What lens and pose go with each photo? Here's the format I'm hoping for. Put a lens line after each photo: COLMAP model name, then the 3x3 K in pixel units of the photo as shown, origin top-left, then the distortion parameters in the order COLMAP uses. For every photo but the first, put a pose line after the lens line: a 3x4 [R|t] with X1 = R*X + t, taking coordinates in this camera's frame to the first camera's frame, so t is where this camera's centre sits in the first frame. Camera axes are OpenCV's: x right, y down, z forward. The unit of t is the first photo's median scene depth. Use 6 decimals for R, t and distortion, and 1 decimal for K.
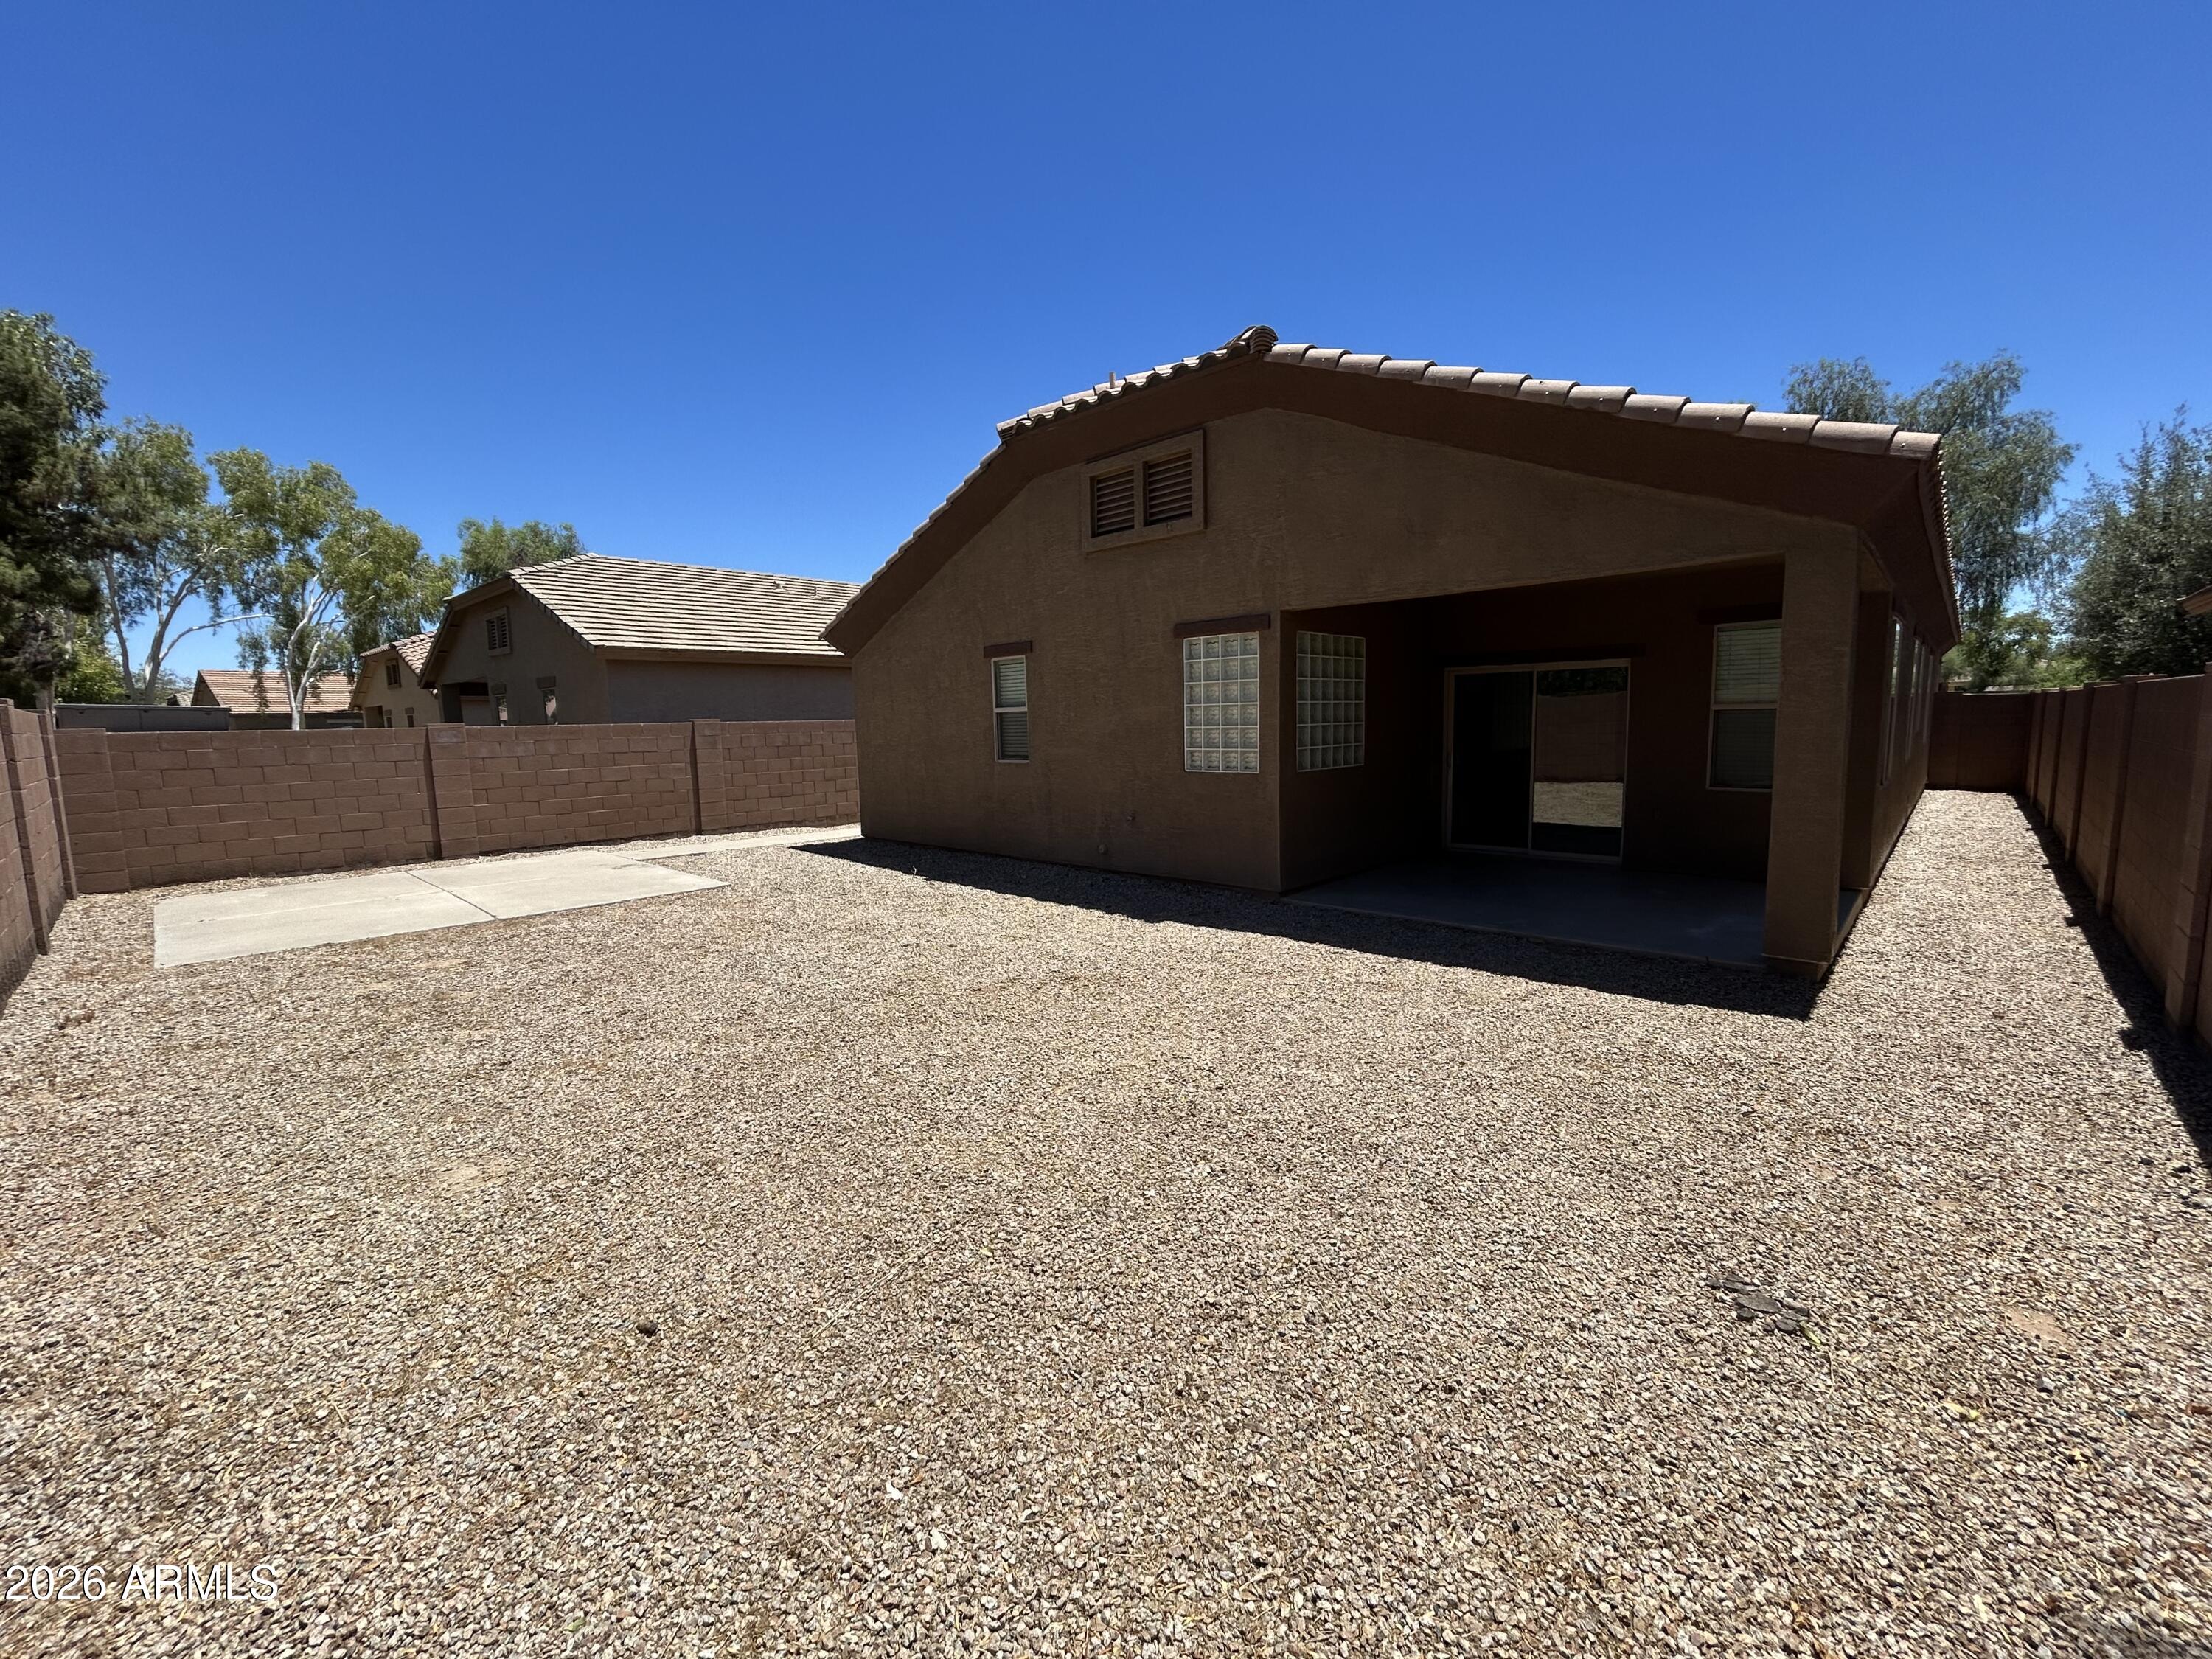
lens RADIAL K [[903.4, 0, 1105.6], [0, 903.4, 825.8], [0, 0, 1]] dist [-0.002400, 0.000750]
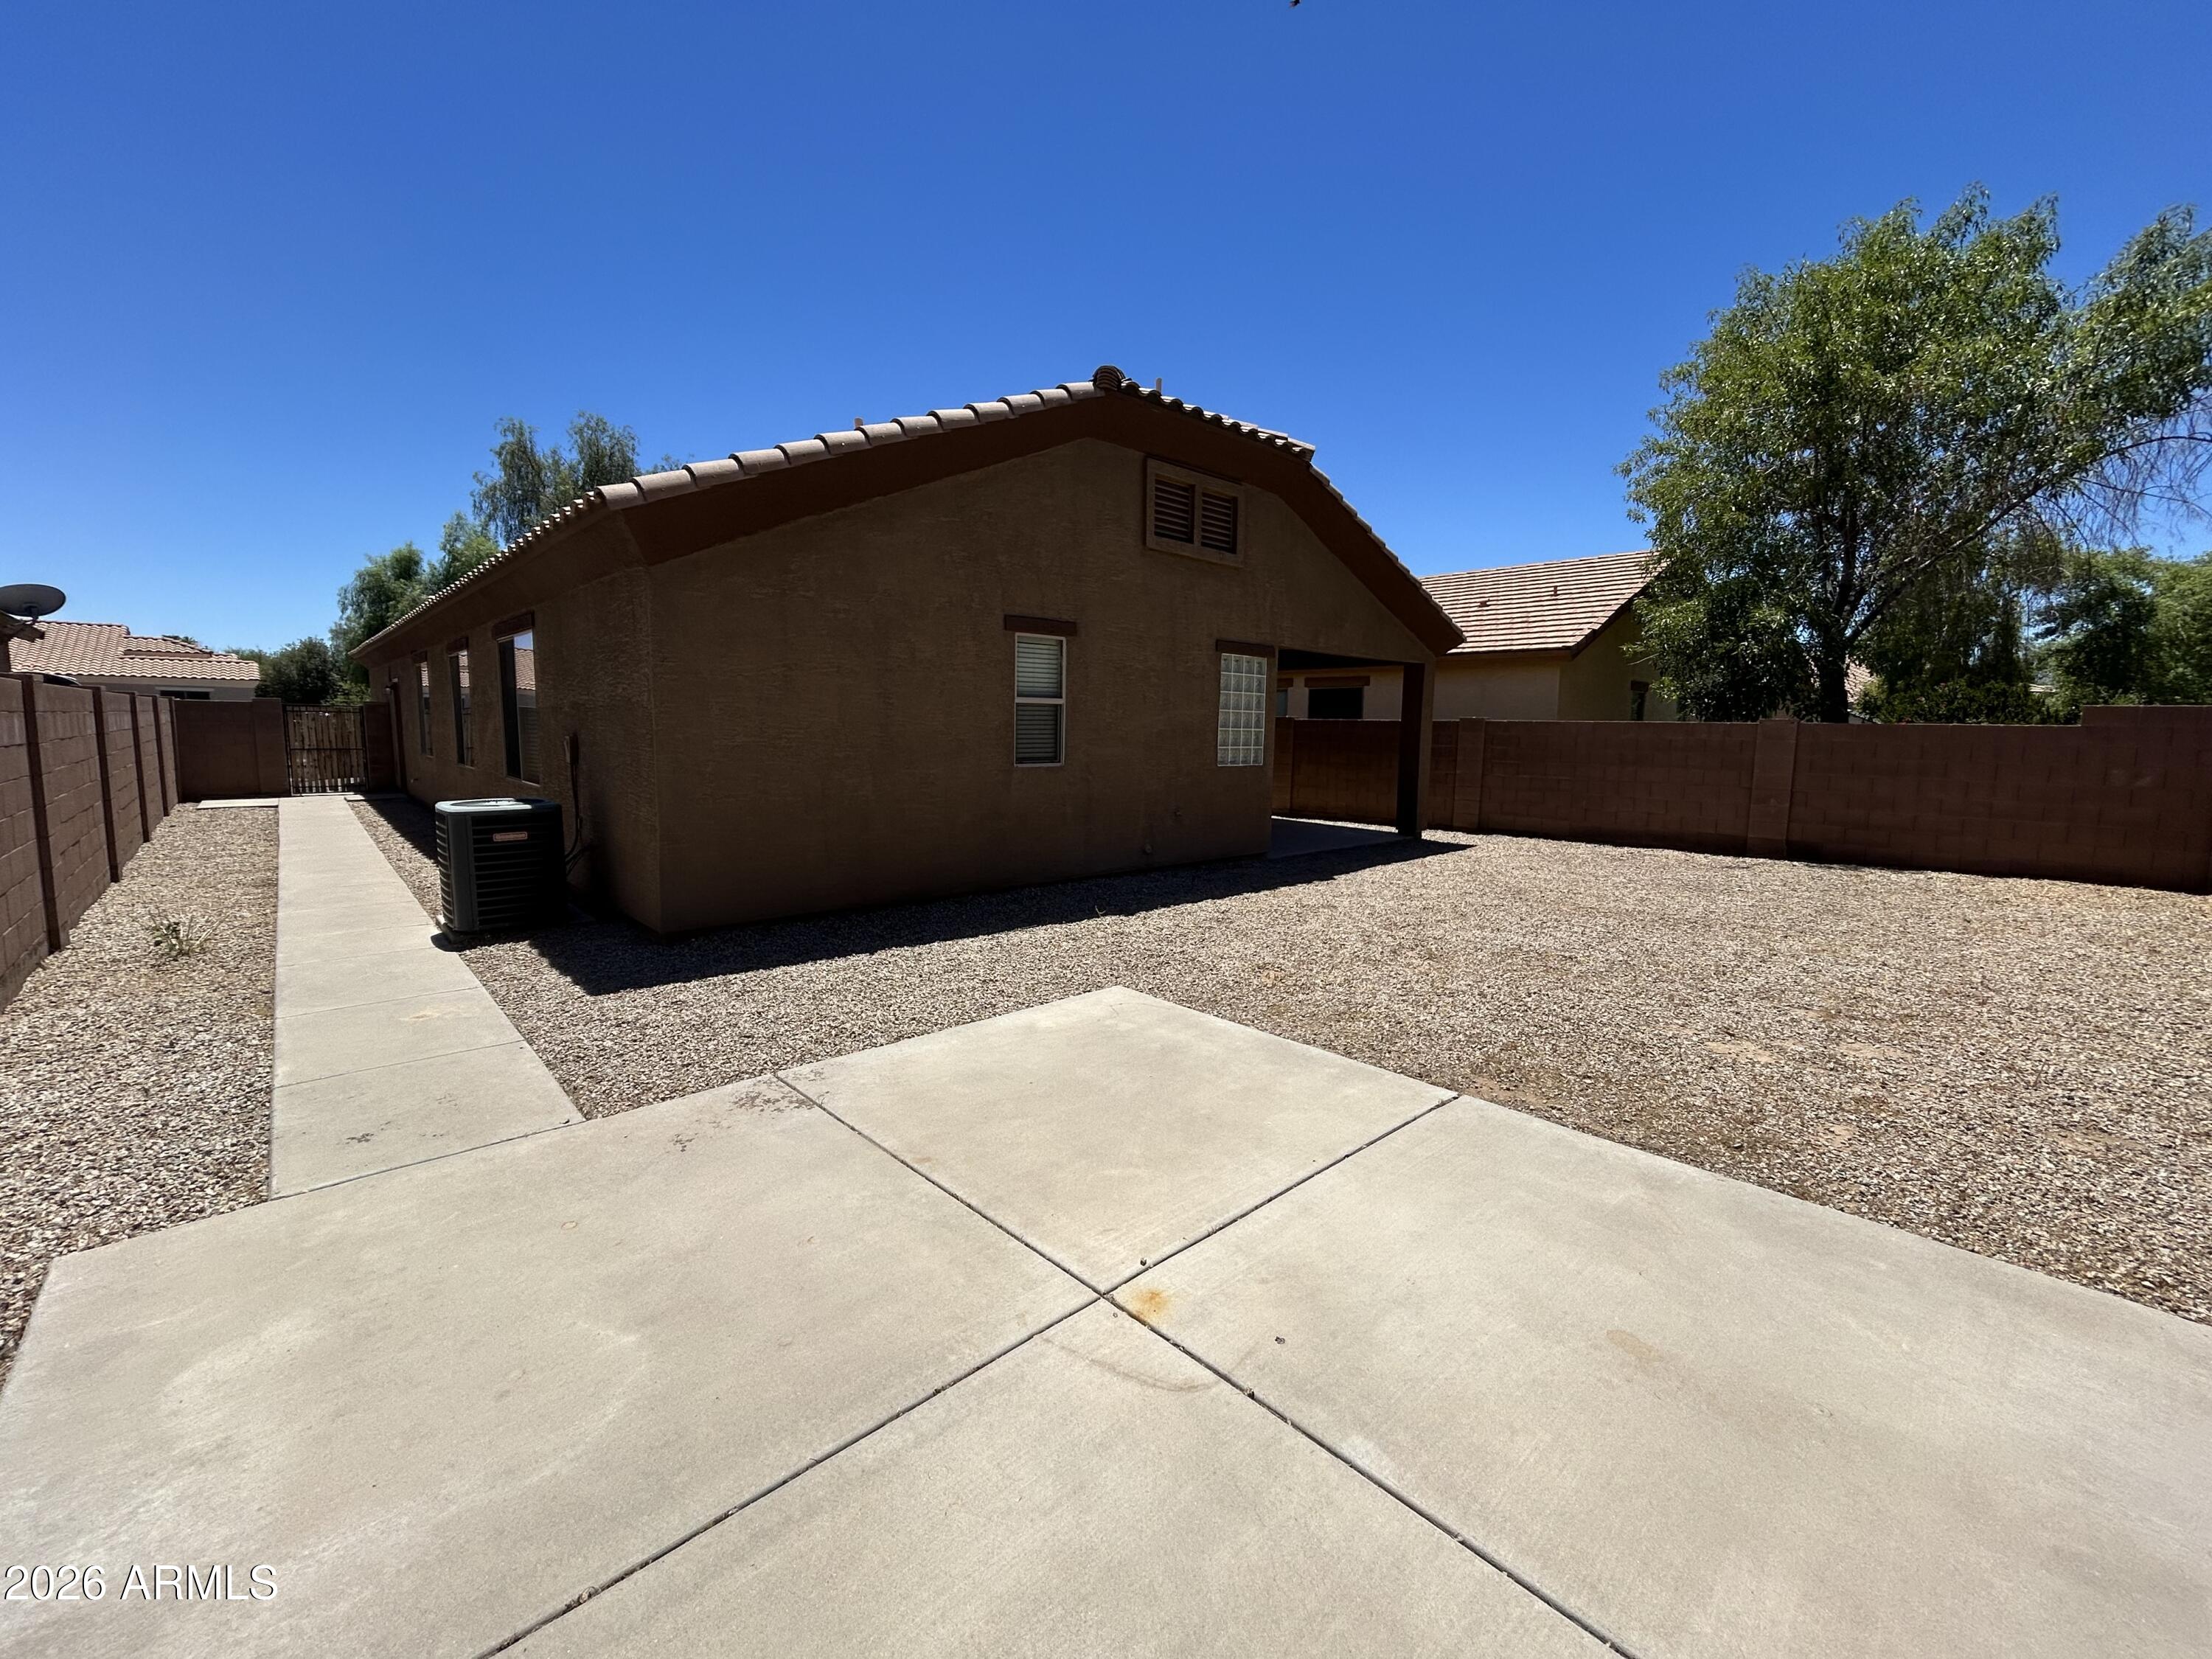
lens RADIAL K [[903.4, 0, 1106.0], [0, 903.4, 828.8], [0, 0, 1]] dist [-0.002400, 0.000750]
pose [[0.067223, -0.091249, 0.993557, -1.110247], [0.091642, 0.992164, 0.084921, -0.093983], [-0.993520, 0.085342, 0.075059, 1.079505]]
